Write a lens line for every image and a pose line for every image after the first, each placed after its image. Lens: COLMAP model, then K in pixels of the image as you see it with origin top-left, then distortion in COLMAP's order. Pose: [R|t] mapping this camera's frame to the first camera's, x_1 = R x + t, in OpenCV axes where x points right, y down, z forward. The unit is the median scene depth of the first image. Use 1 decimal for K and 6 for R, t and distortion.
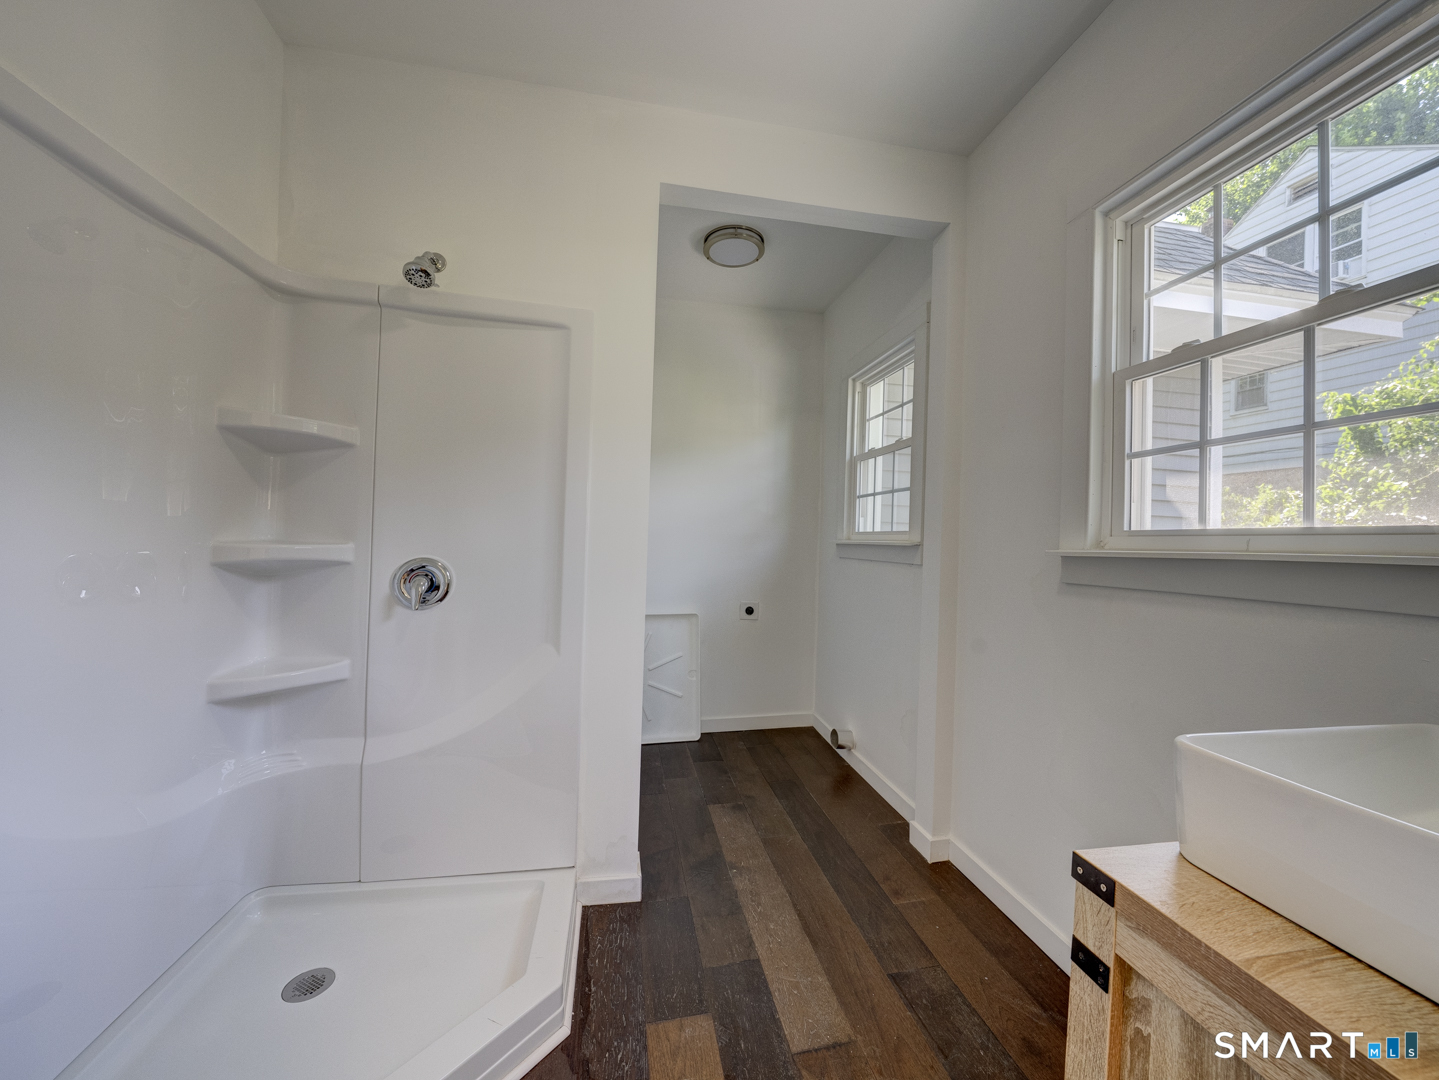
lens RADIAL K [[557.5, 0, 719.5], [0, 557.5, 540.0], [0, 0, 1]] dist [-0.001990, -0.000109]
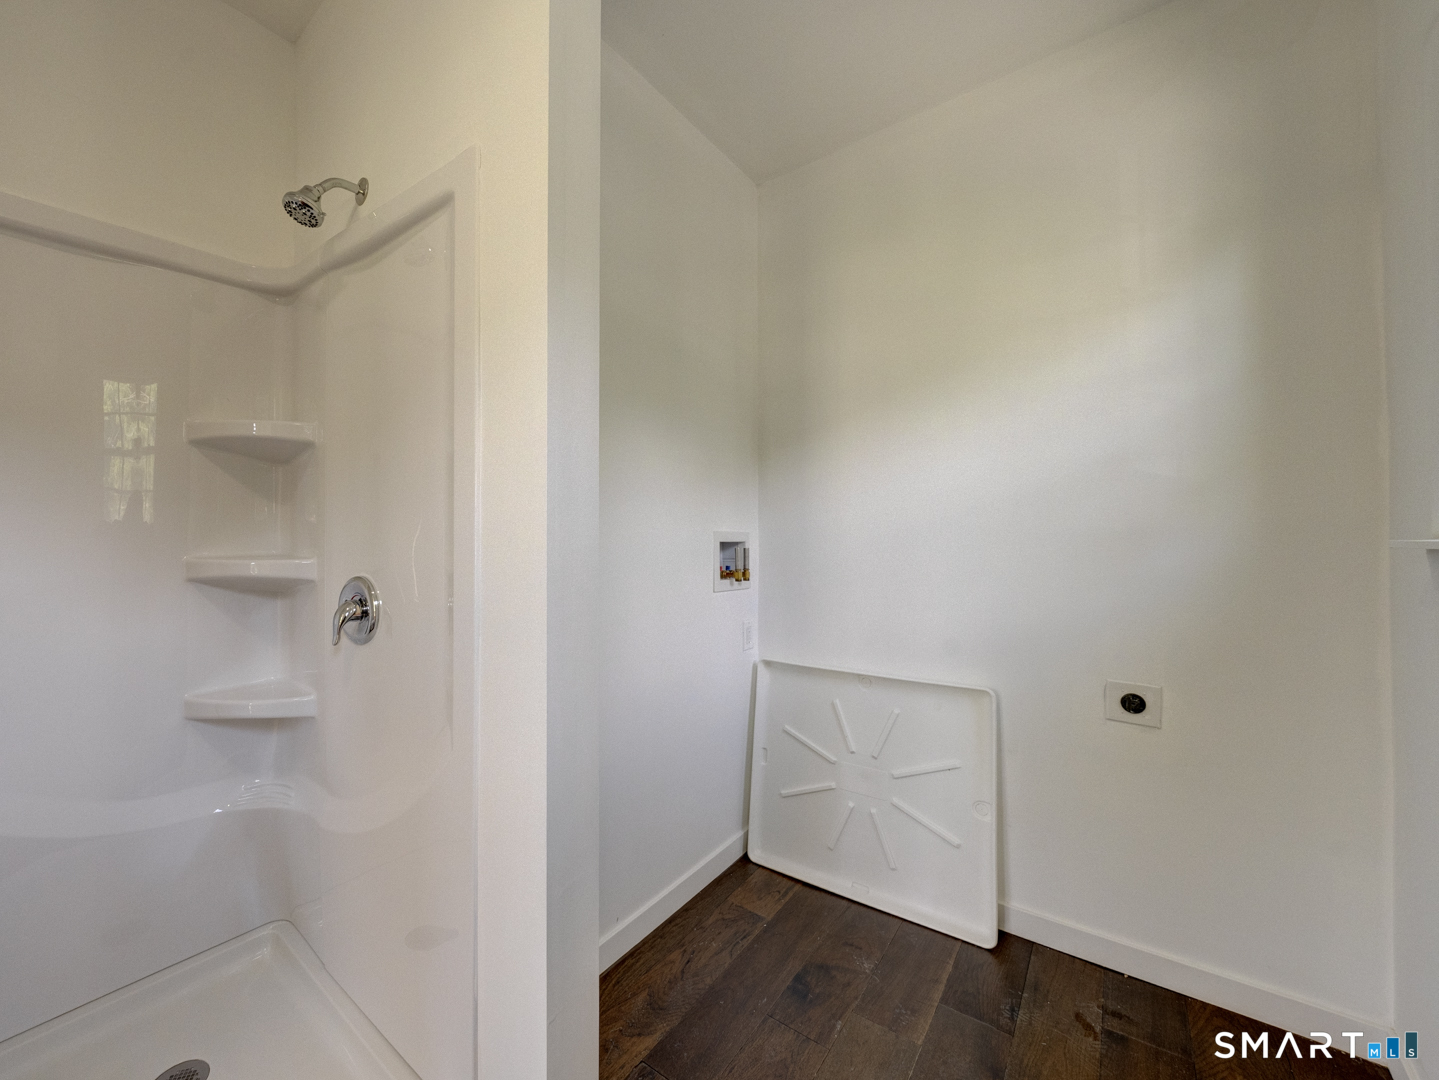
lens RADIAL K [[558.8, 0, 722.9], [0, 558.8, 530.7], [0, 0, 1]] dist [-0.003255, -0.000075]
pose [[0.628146, -0.035116, -0.777303, 0.414426], [0.014030, 0.999330, -0.033809, 0.001760], [0.777969, 0.010331, 0.628217, 0.984140]]
